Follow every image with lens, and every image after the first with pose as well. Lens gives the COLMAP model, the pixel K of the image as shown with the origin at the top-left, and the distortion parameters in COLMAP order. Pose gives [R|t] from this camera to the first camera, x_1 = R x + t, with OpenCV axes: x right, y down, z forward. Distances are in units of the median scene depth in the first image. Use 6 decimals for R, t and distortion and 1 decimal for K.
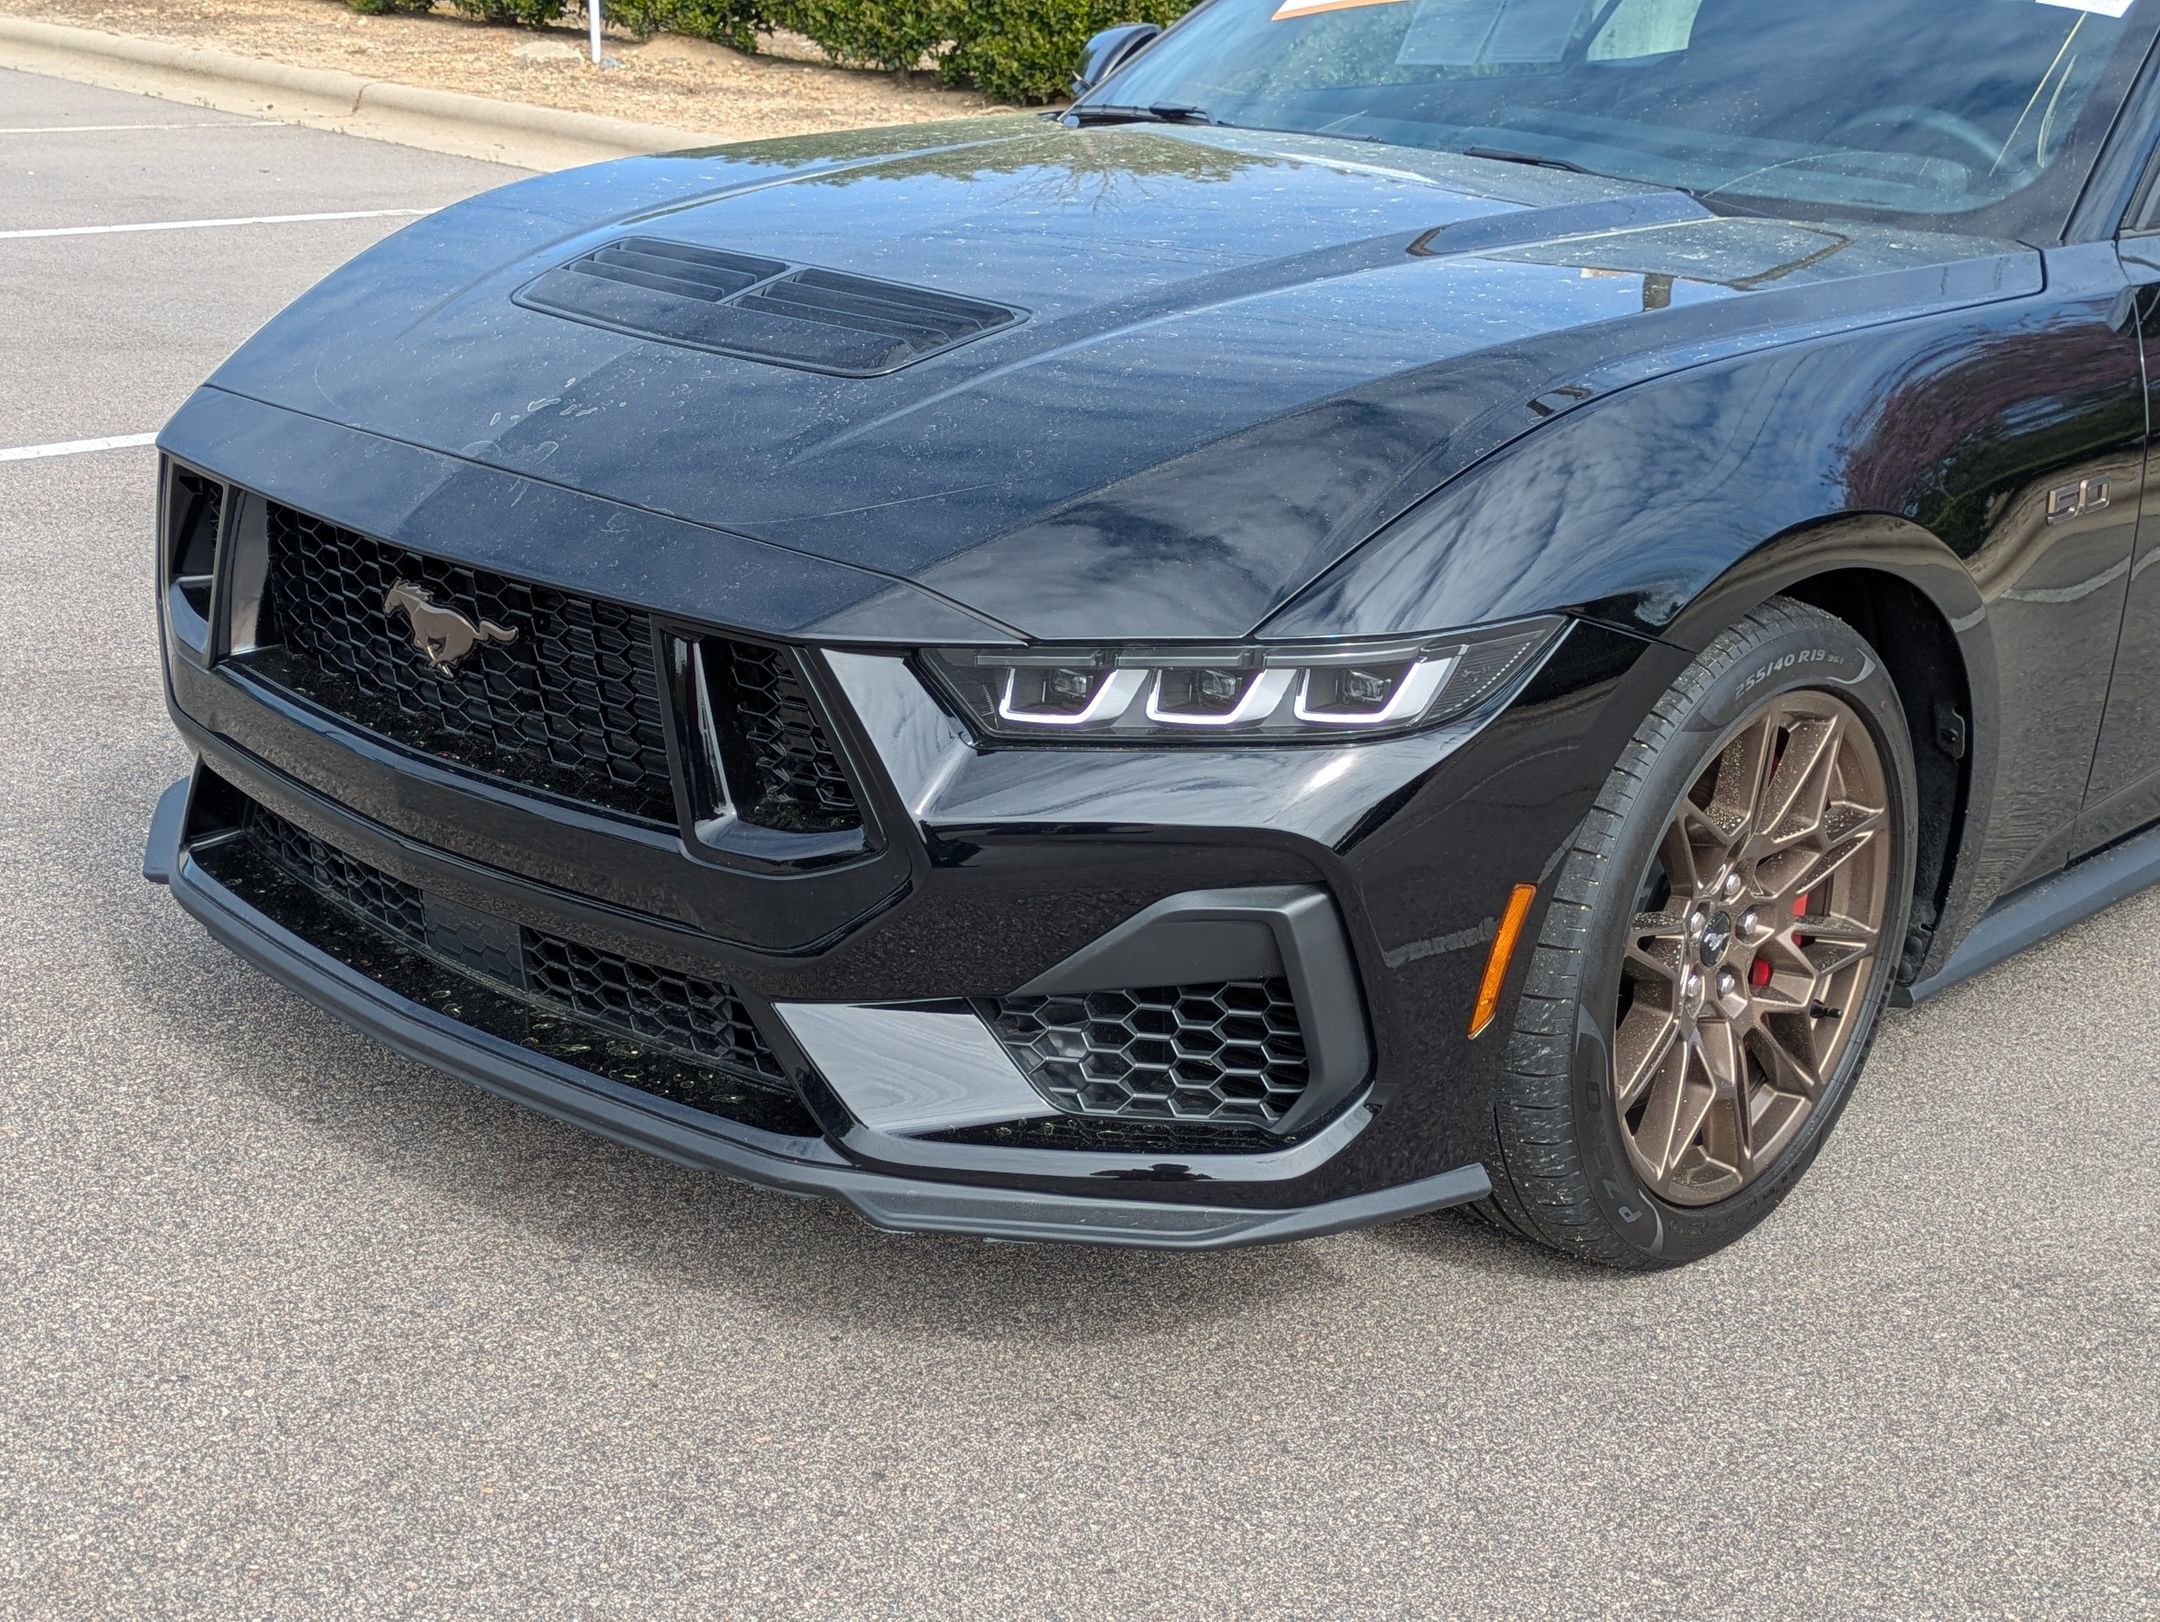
lens RADIAL K [[3035.0, 0, 1080.0], [0, 3035.0, 811.0], [0, 0, 1]] dist [0.136228, -0.351302]
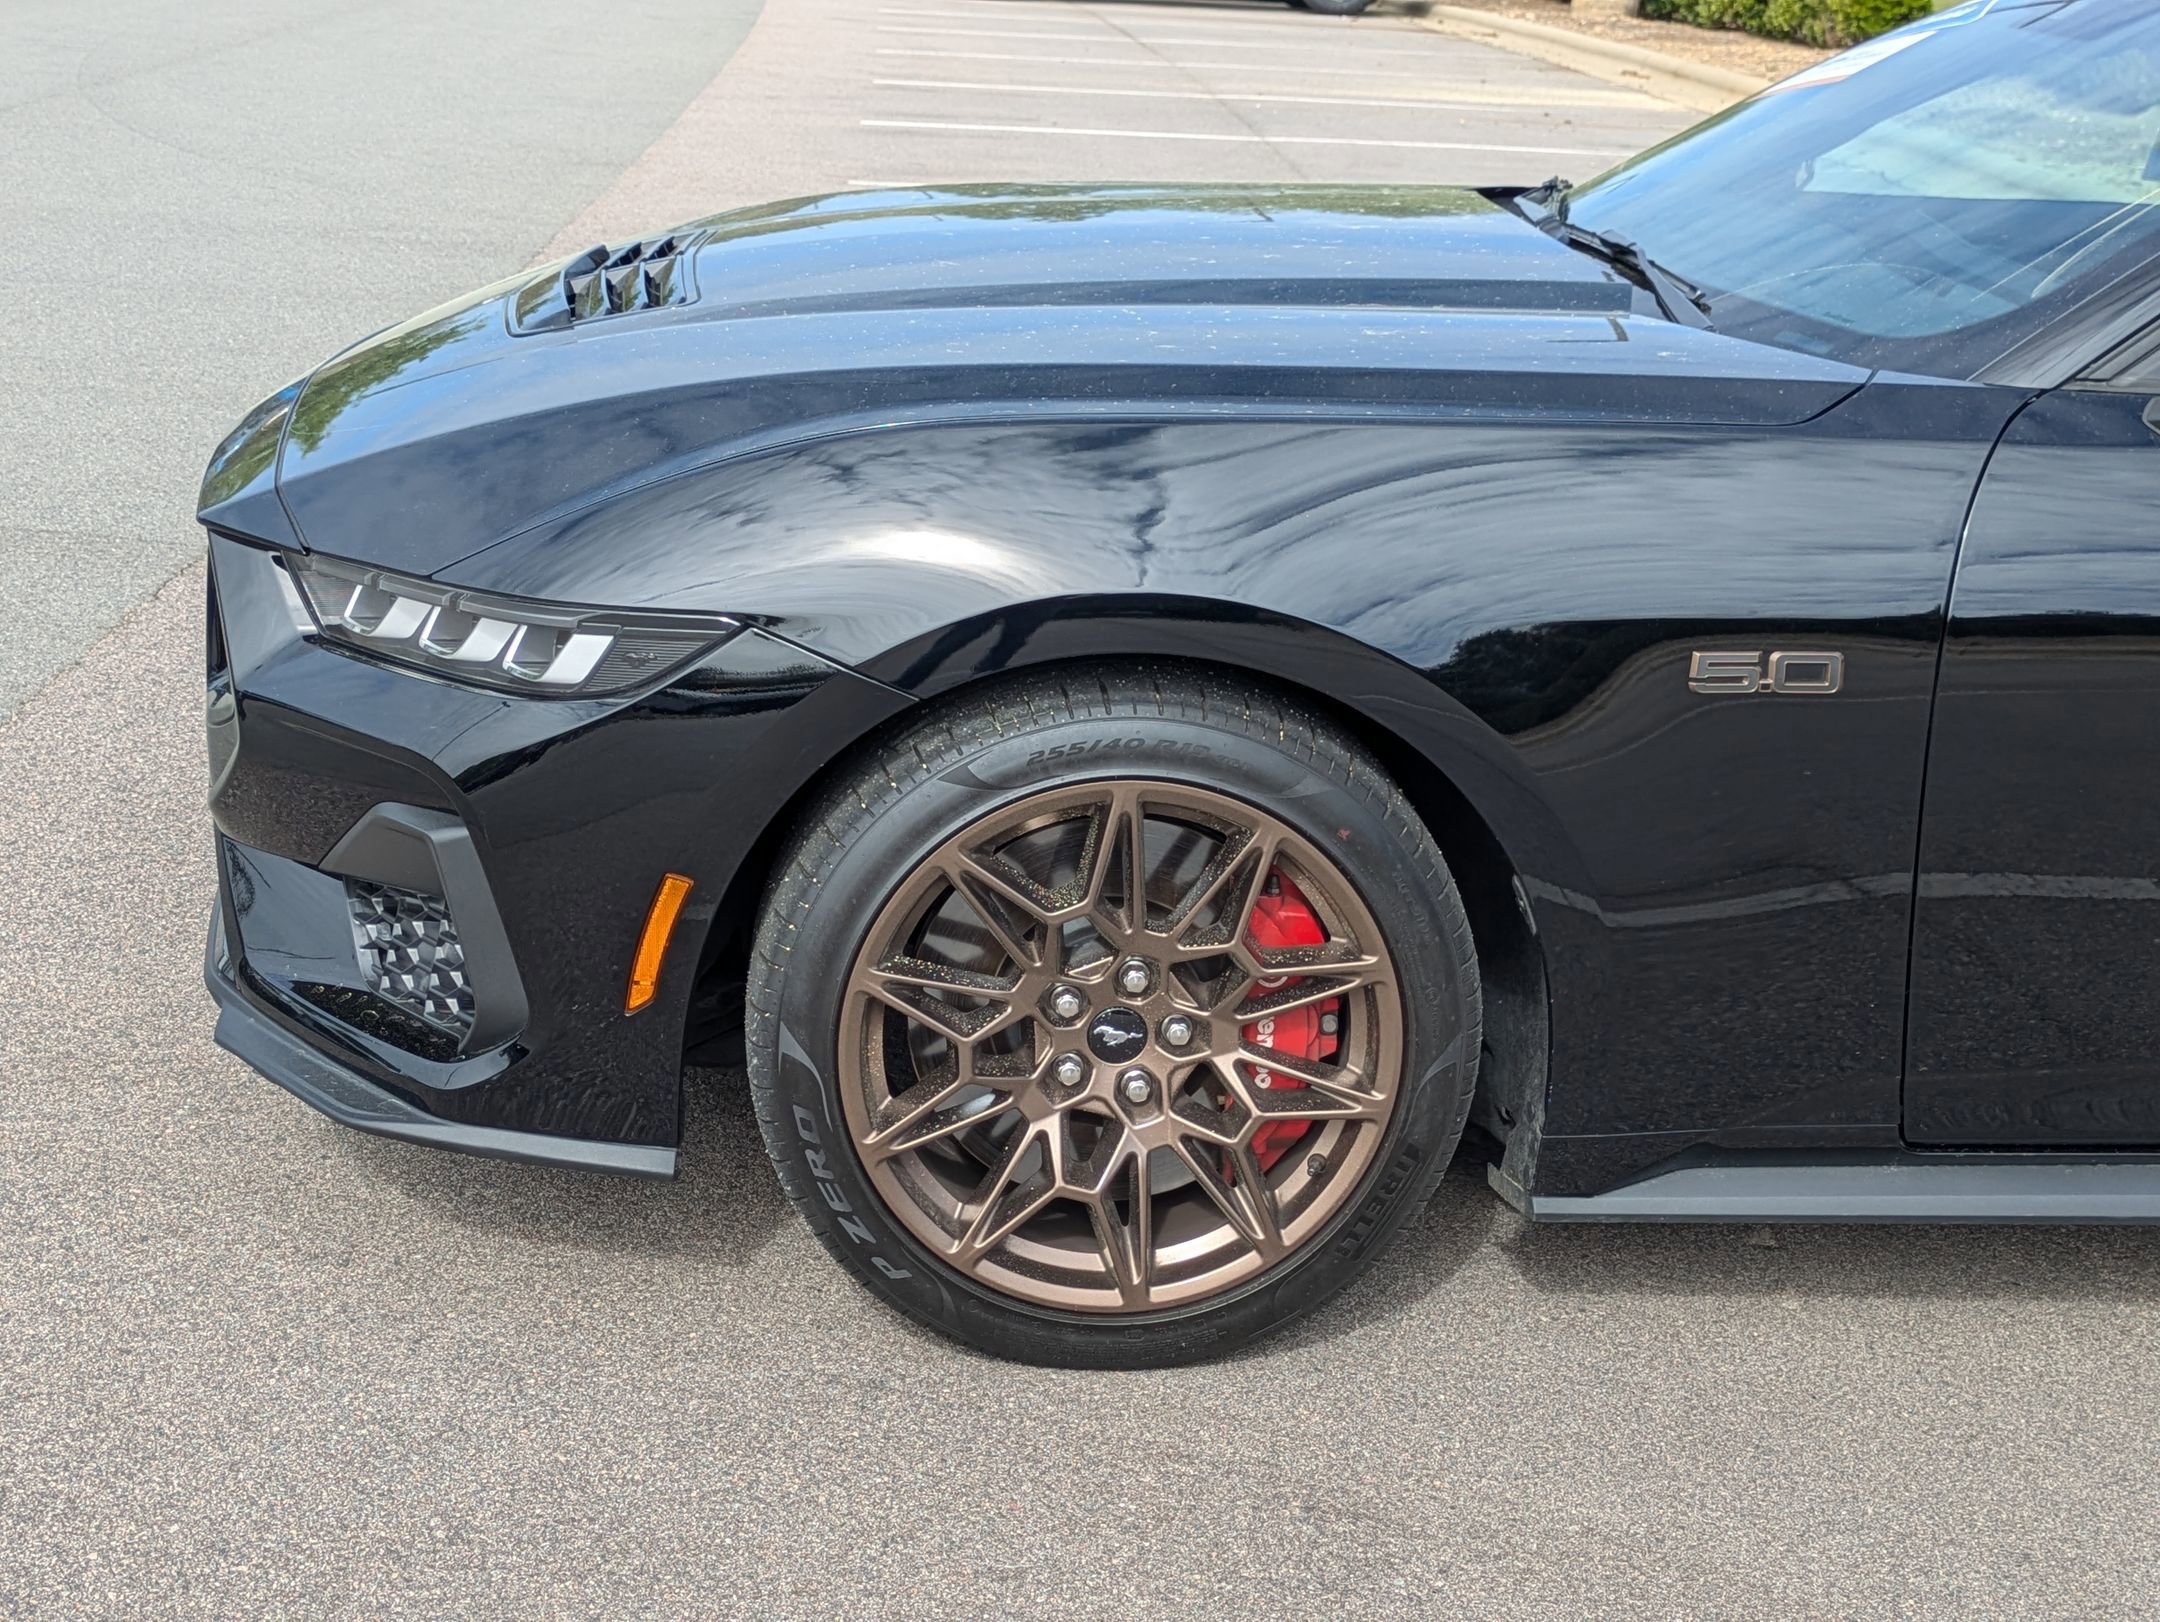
lens RADIAL K [[3035.0, 0, 1080.0], [0, 3035.0, 811.0], [0, 0, 1]] dist [0.136228, -0.351302]
pose [[0.733497, 0.198452, -0.650076, 0.827626], [-0.227074, 0.973021, 0.040825, -0.063483], [0.640639, 0.117671, 0.758772, 0.284822]]
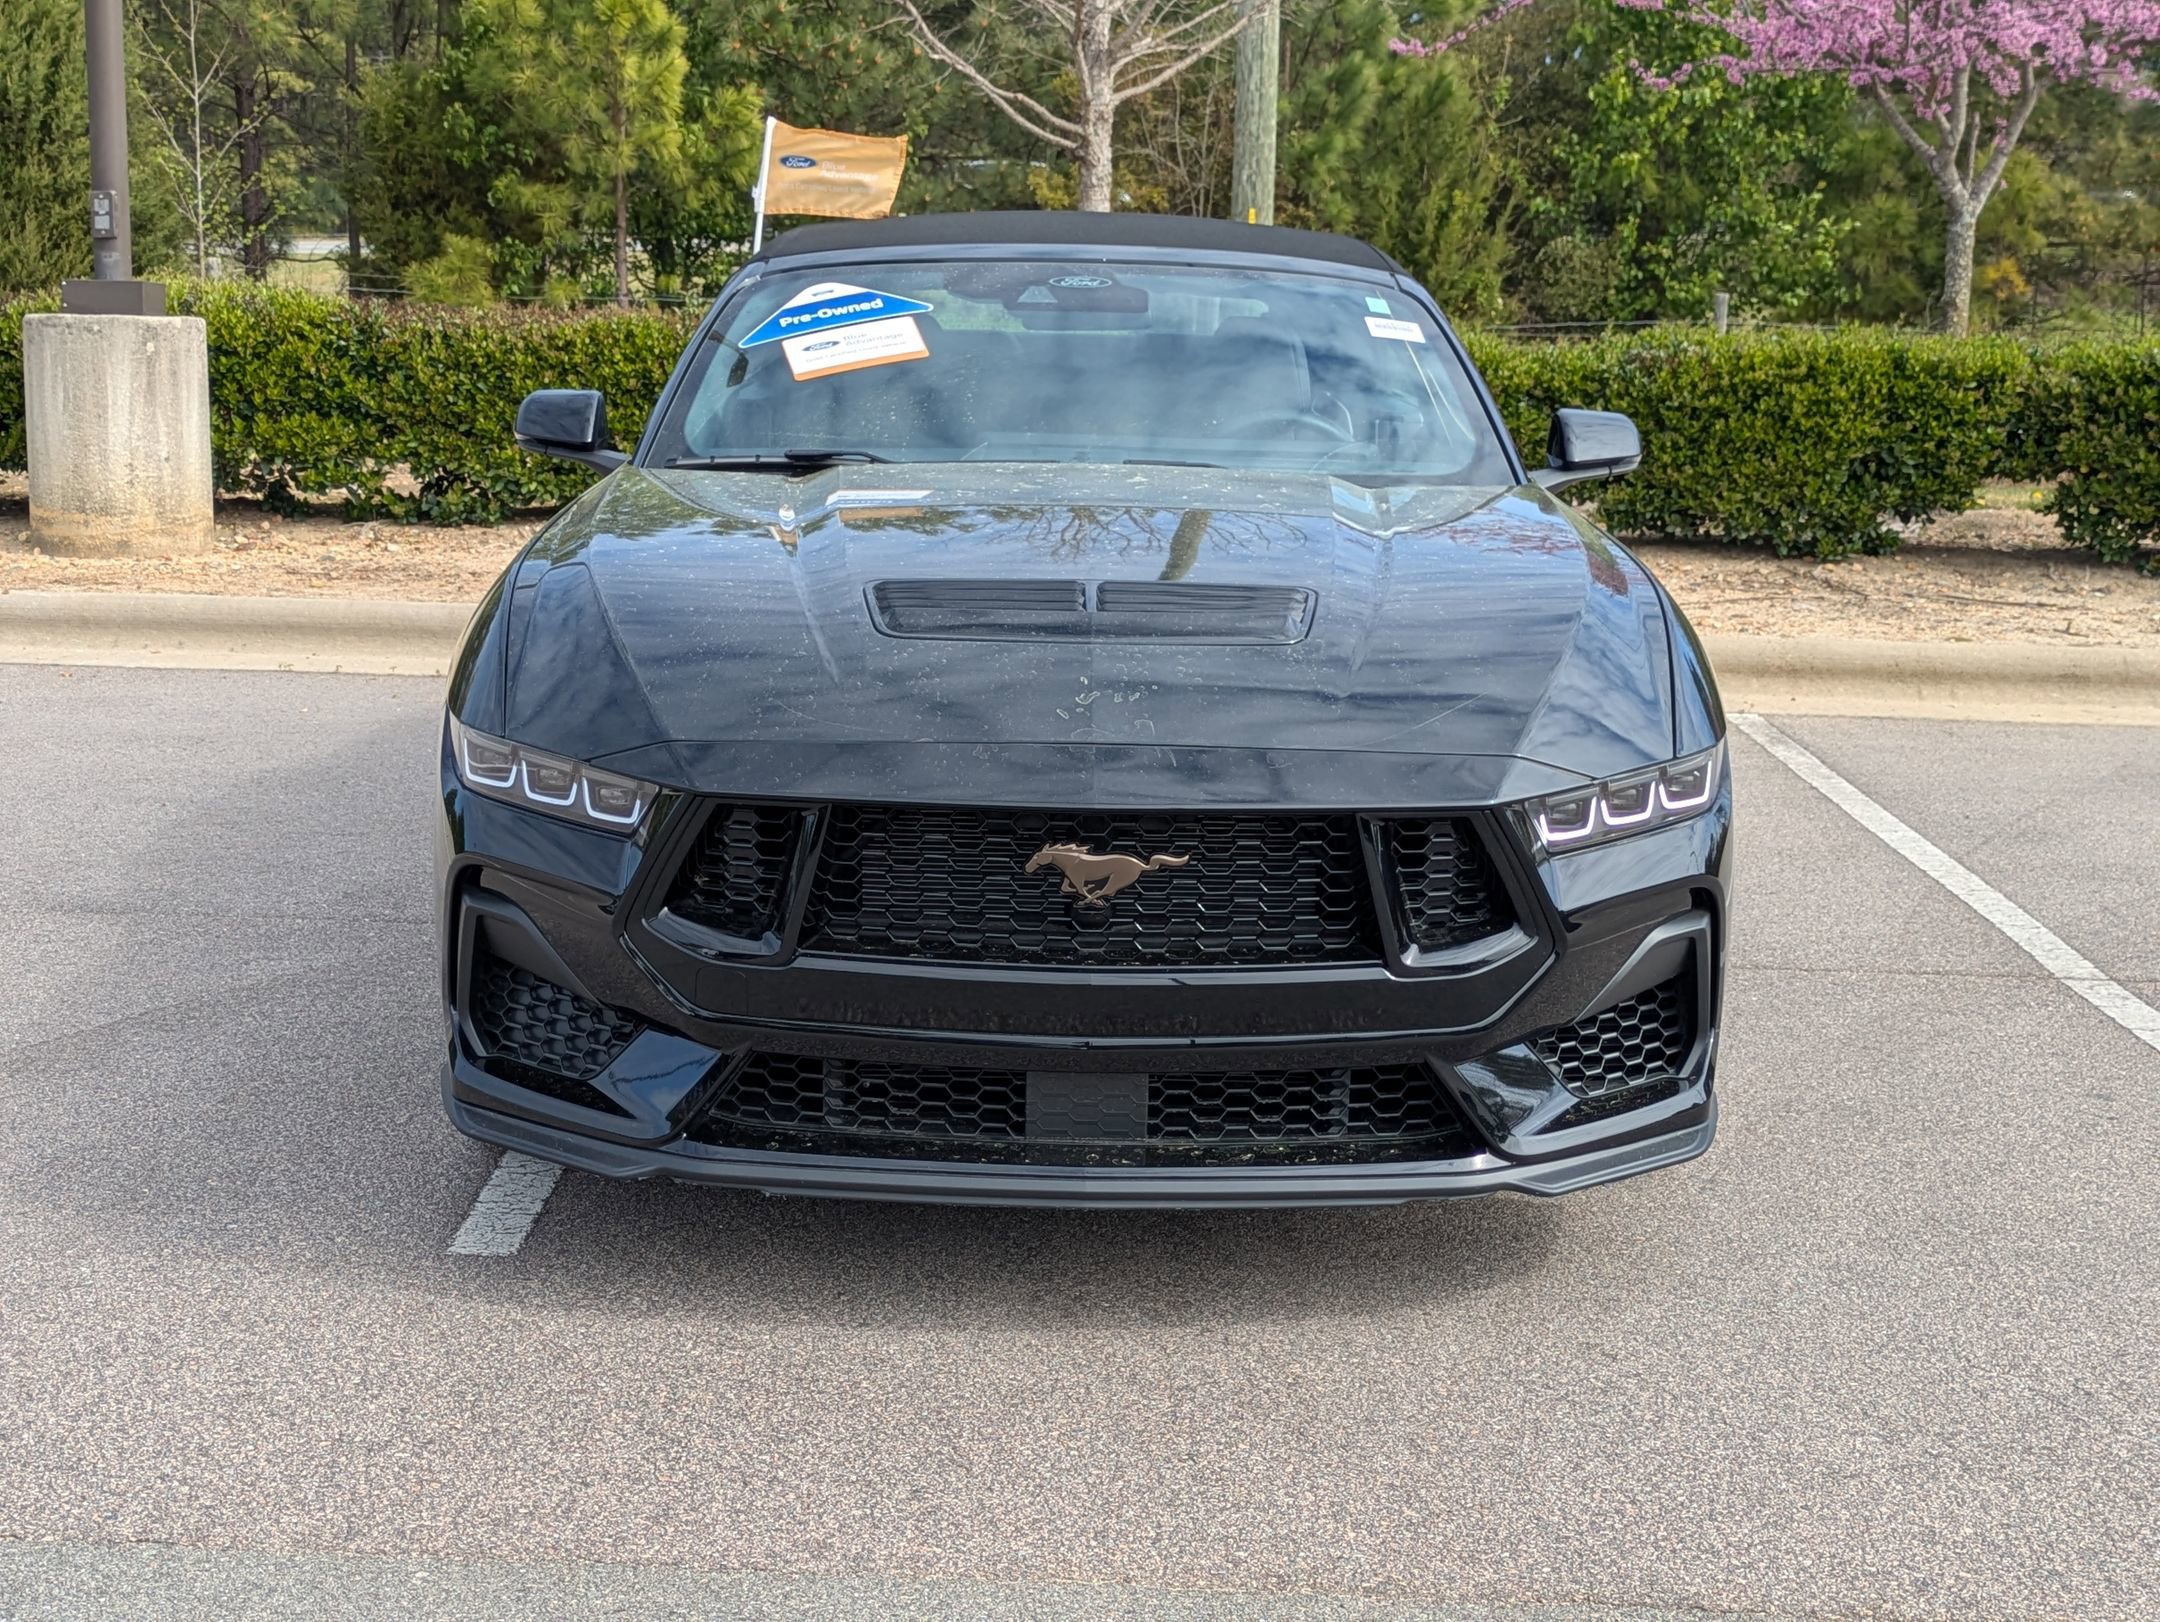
lens RADIAL K [[3035.0, 0, 1080.0], [0, 3035.0, 811.0], [0, 0, 1]] dist [0.136228, -0.351302]
pose [[0.720701, -0.162404, 0.673954, -1.076492], [0.223276, 0.974747, -0.003877, -0.080573], [-0.656306, 0.153272, 0.738763, 0.032411]]
